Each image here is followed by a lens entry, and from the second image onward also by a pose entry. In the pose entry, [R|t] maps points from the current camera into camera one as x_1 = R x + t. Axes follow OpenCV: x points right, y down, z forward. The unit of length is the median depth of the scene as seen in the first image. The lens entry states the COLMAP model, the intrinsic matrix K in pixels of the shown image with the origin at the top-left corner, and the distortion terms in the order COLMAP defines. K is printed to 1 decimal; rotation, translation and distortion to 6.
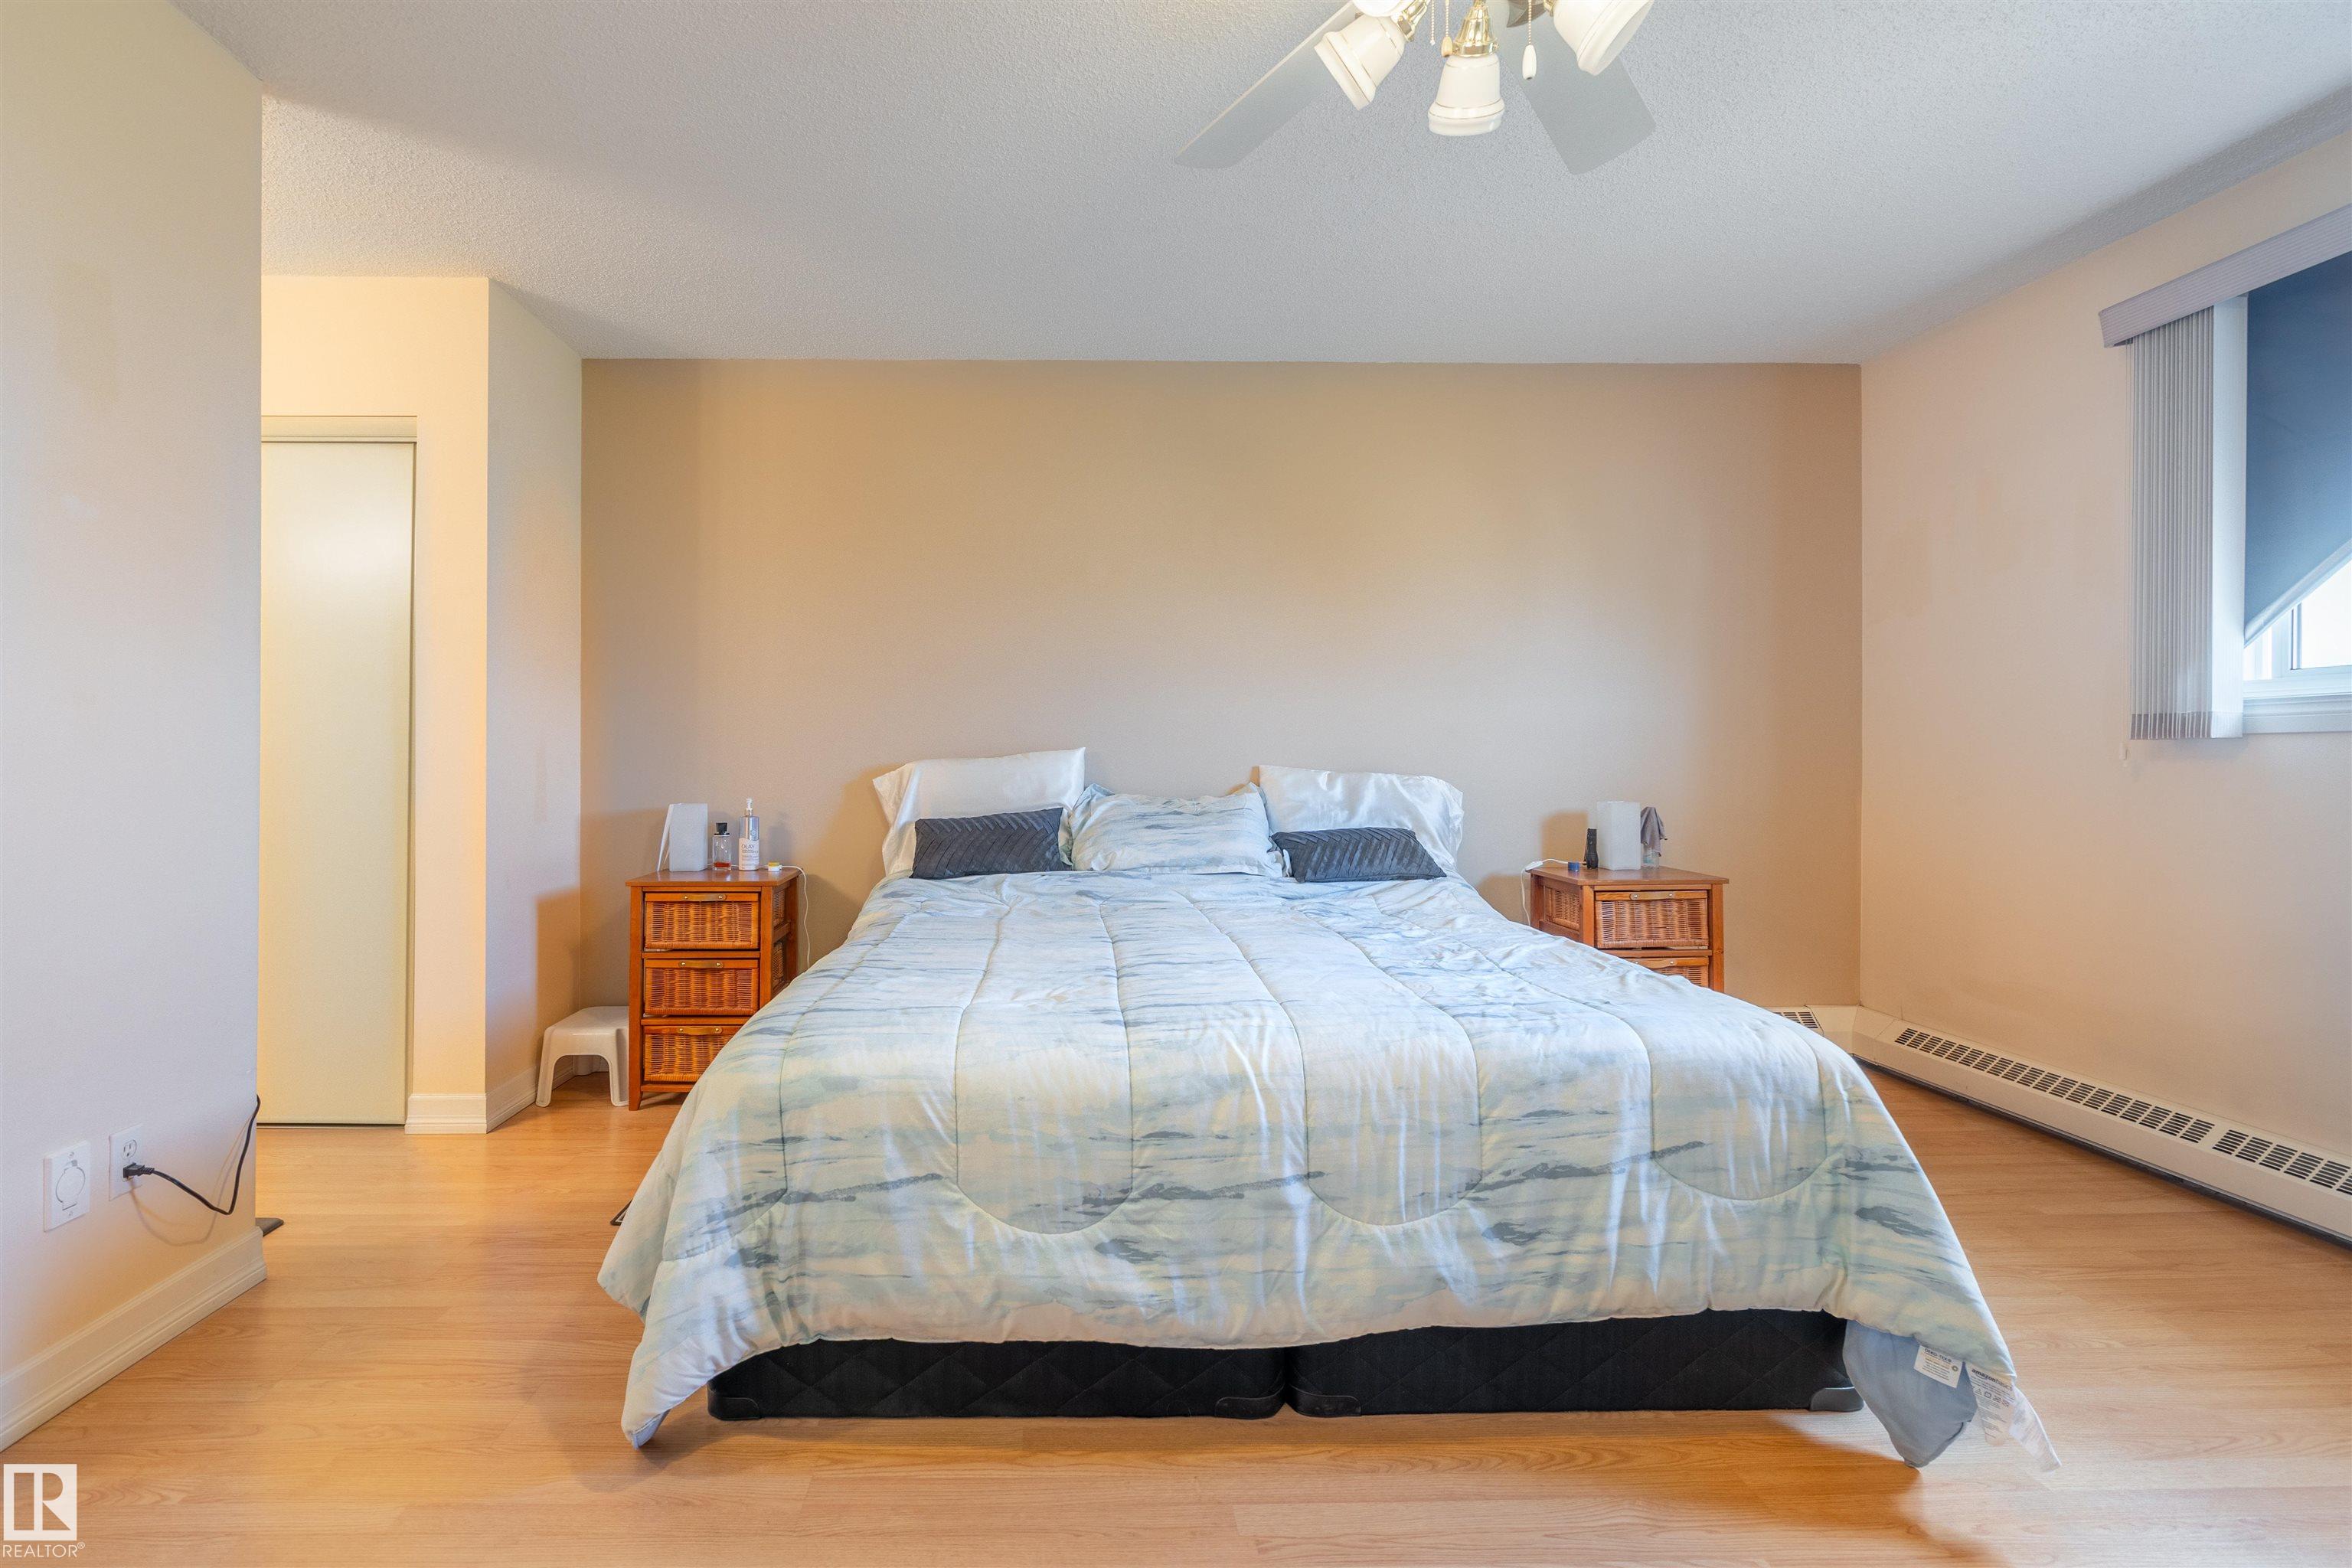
lens RADIAL K [[1071.6, 0, 1170.3], [0, 1071.6, 768.7], [0, 0, 1]] dist [-0.007993, 0.007930]
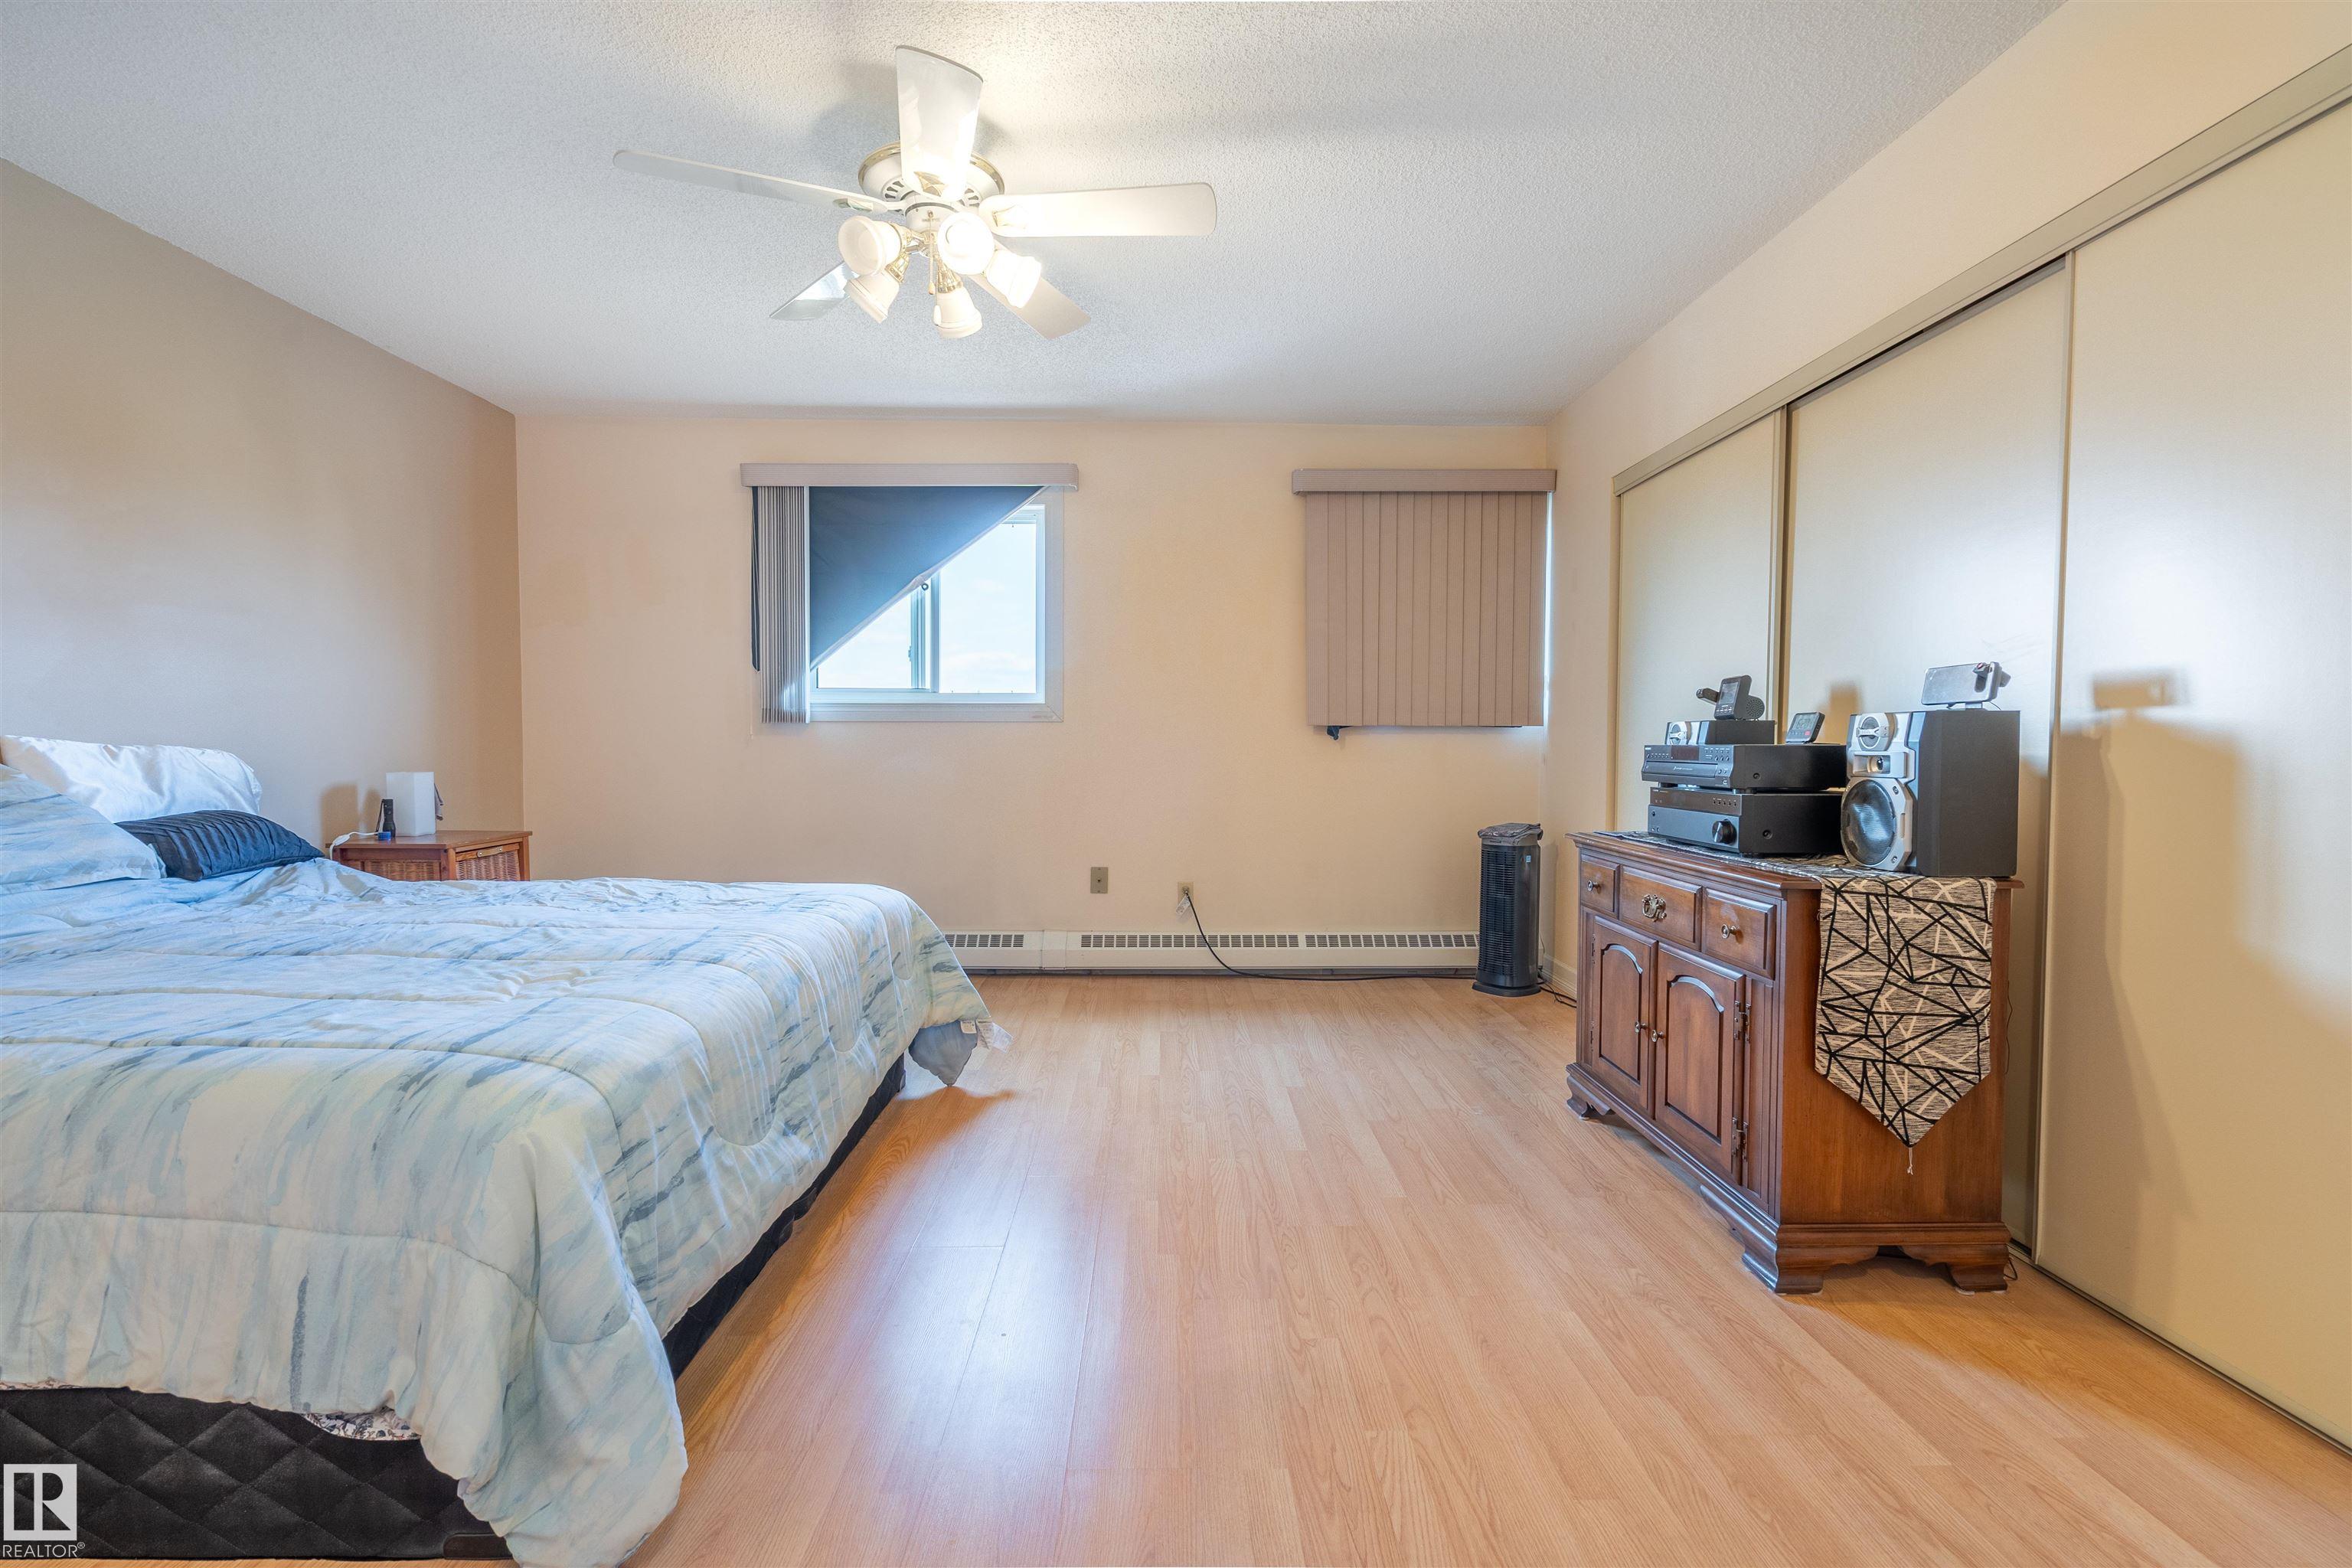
lens RADIAL K [[1071.6, 0, 1172.9], [0, 1071.6, 779.3], [0, 0, 1]] dist [-0.007993, 0.007930]
pose [[0.006464, -0.034410, 0.999387, -1.234545], [0.001199, 0.999407, 0.034403, 0.008932], [-0.999978, 0.000976, 0.006502, 0.546650]]
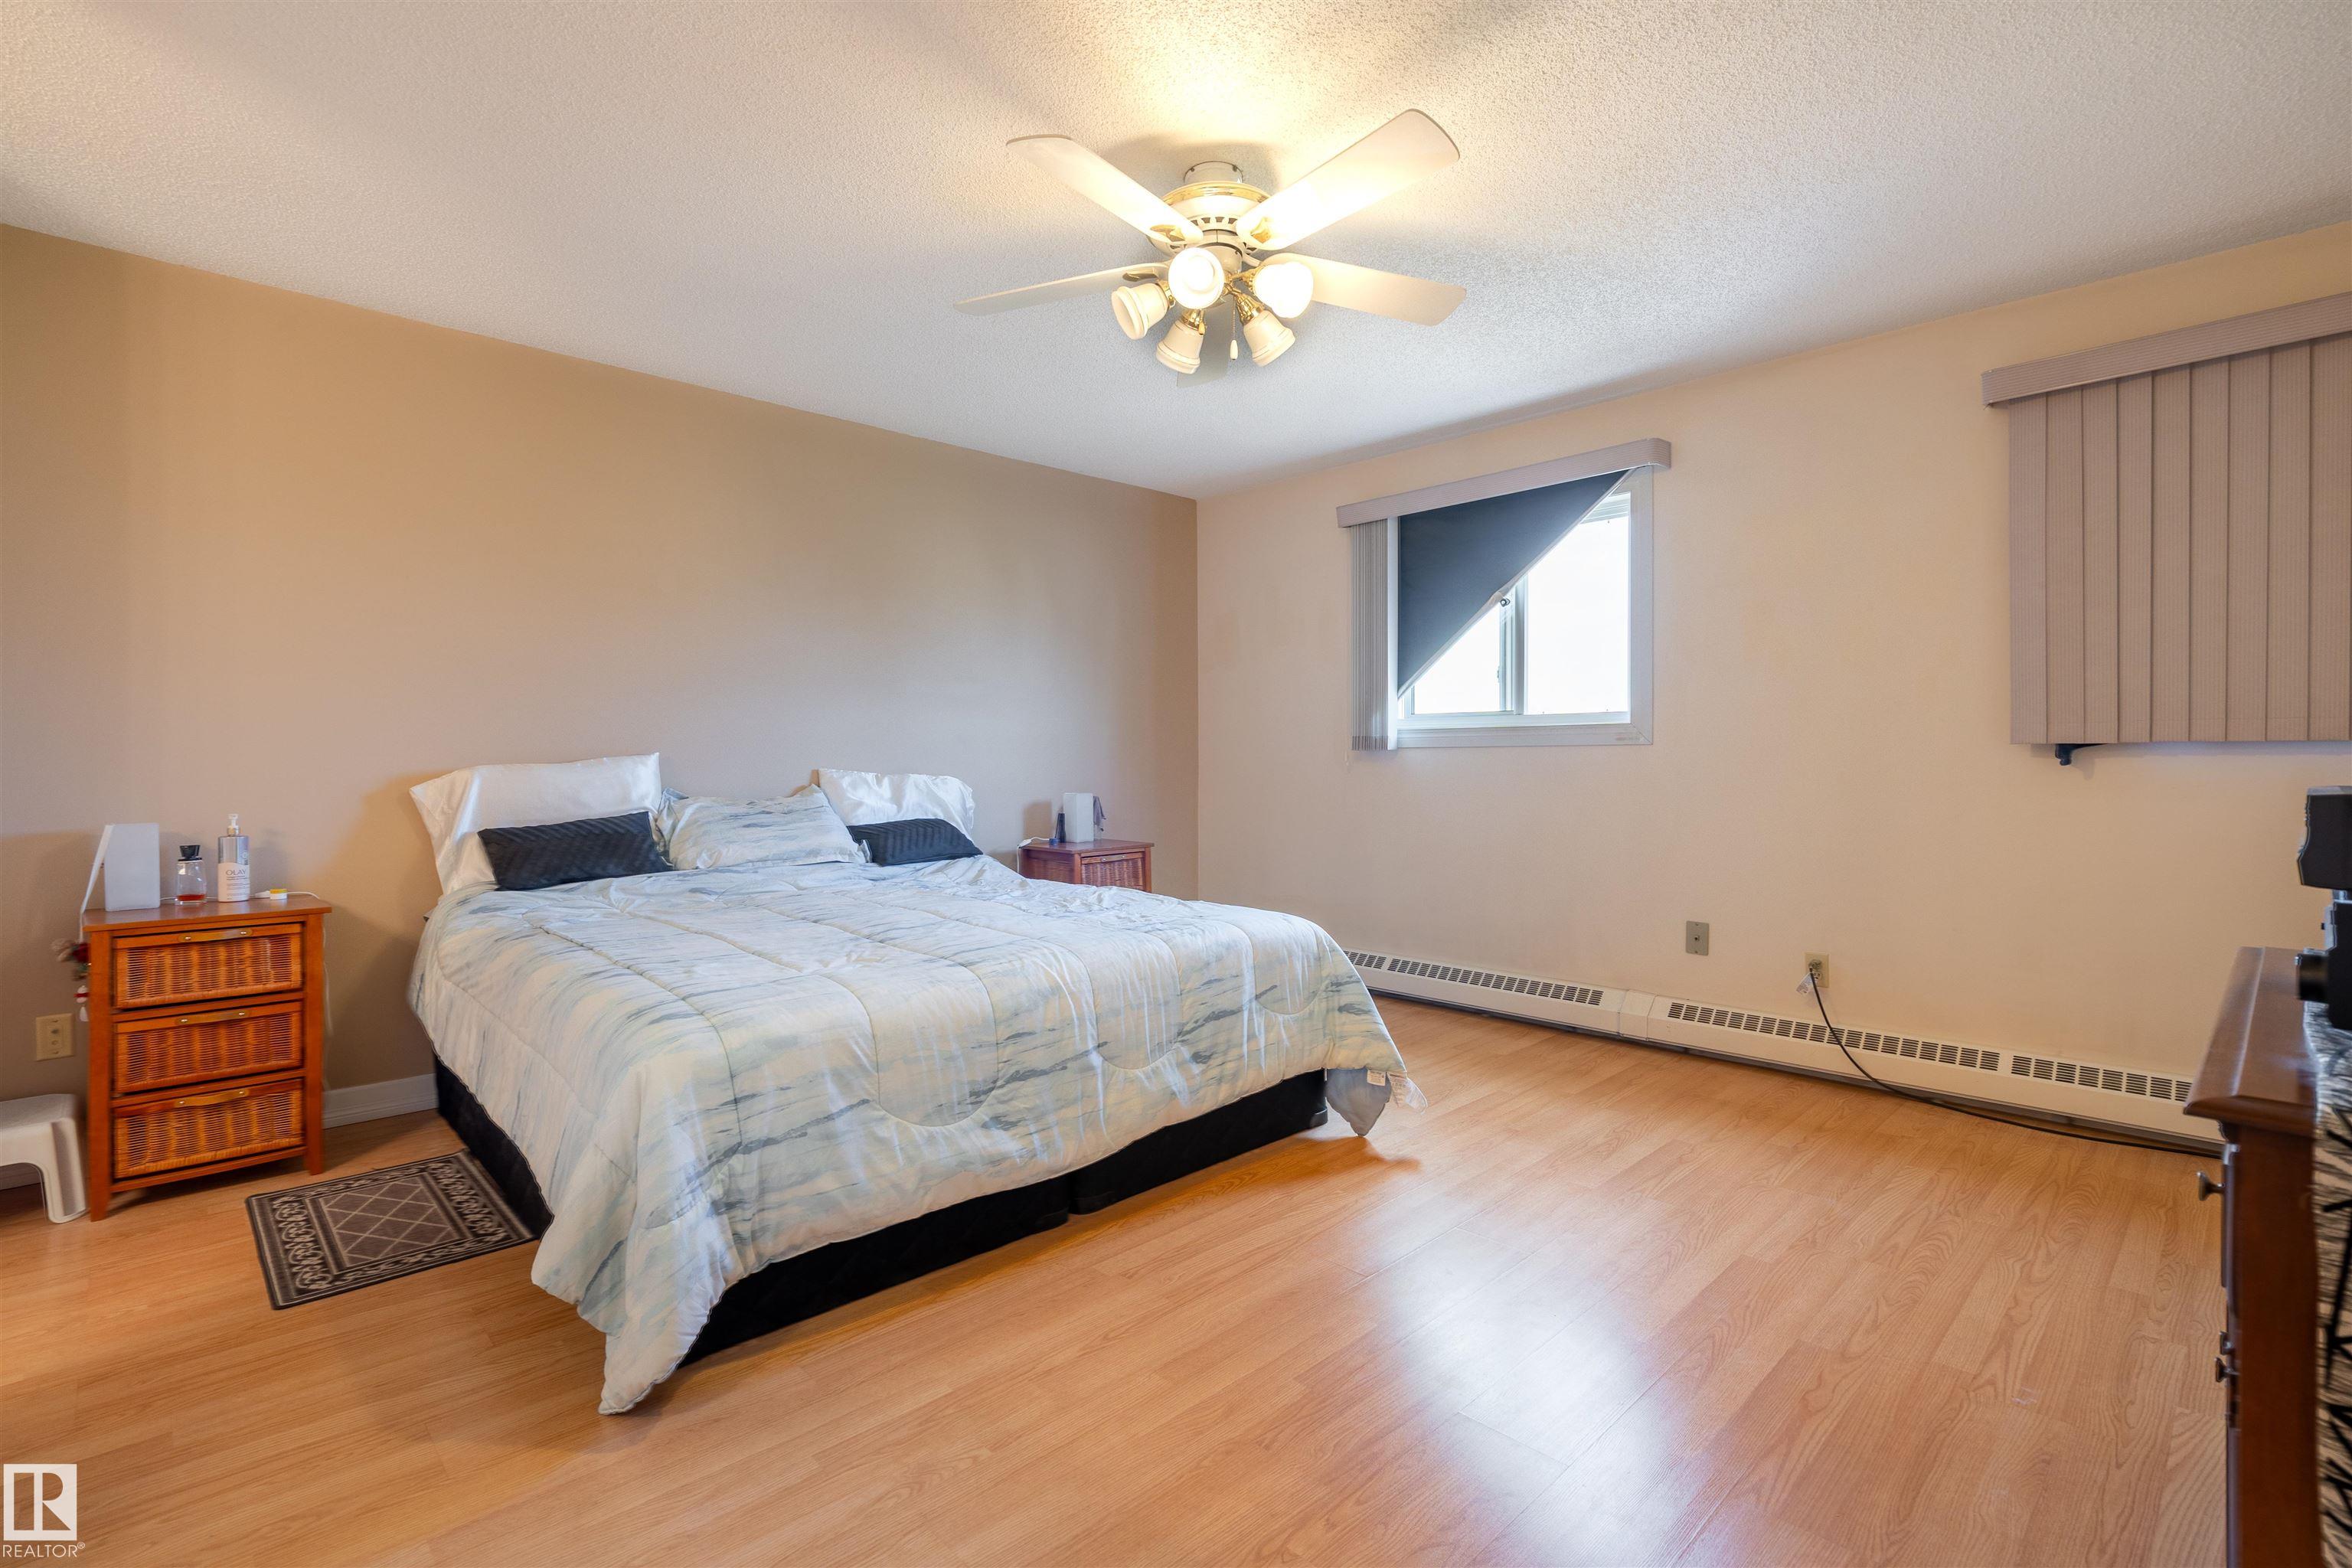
lens RADIAL K [[1071.6, 0, 1176.1], [0, 1071.6, 763.8], [0, 0, 1]] dist [-0.007993, 0.007930]
pose [[0.731231, -0.004123, 0.682118, -0.799273], [0.006378, 0.999979, -0.000793, -0.007339], [-0.682100, 0.004930, 0.731242, -0.155529]]
